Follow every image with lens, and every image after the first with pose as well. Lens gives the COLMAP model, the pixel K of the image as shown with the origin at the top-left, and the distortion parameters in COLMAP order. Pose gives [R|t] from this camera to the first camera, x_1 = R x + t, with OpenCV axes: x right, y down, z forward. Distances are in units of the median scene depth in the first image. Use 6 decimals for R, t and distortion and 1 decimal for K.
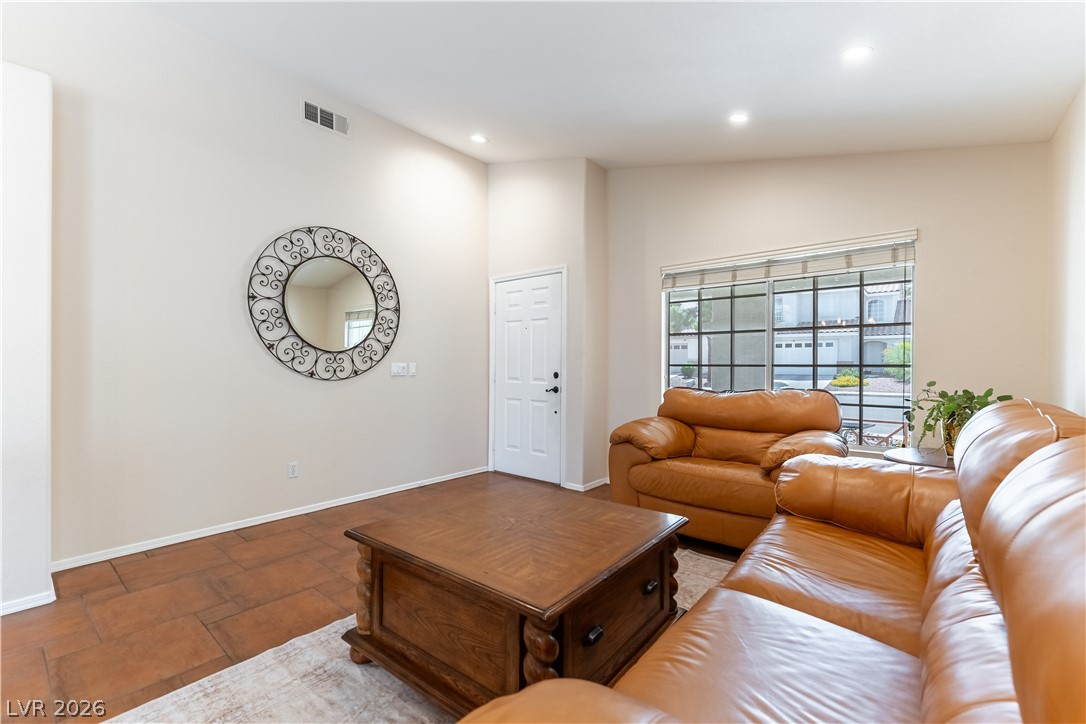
lens RADIAL K [[474.3, 0, 534.4], [0, 474.3, 365.6], [0, 0, 1]] dist [-0.001474, -0.000693]
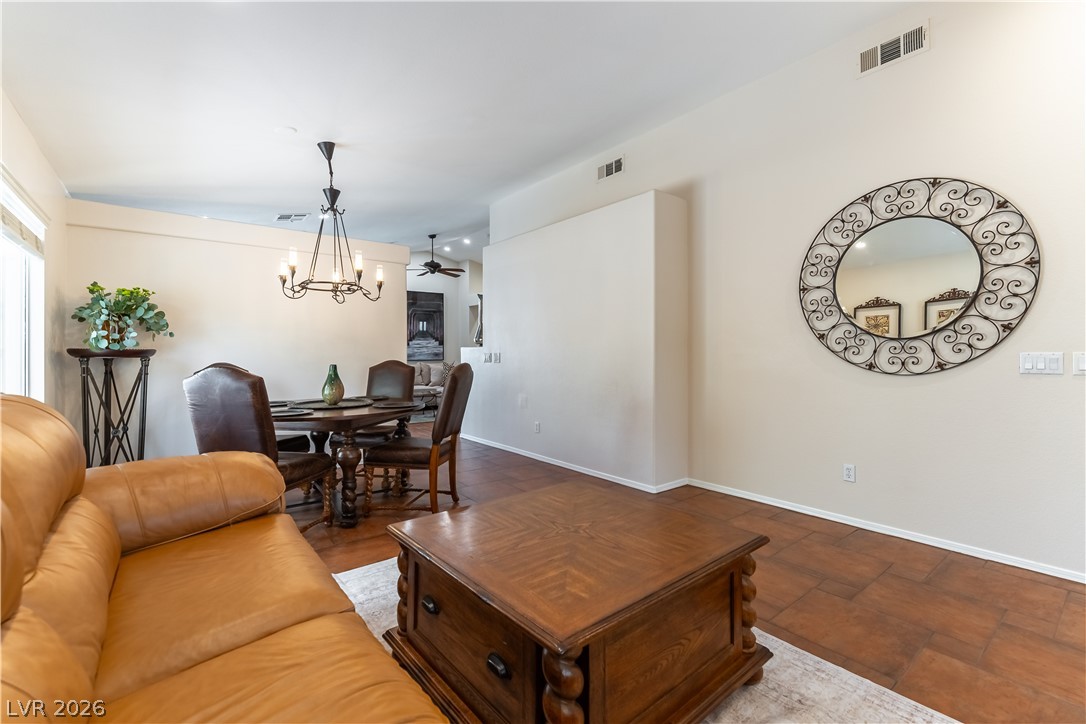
lens RADIAL K [[474.3, 0, 555.9], [0, 474.3, 348.5], [0, 0, 1]] dist [-0.001474, -0.000693]
pose [[-0.193196, -0.017562, -0.981003, 0.468058], [-0.002264, 0.999845, -0.017453, 0.002253], [0.981158, -0.001151, -0.193206, 0.613780]]
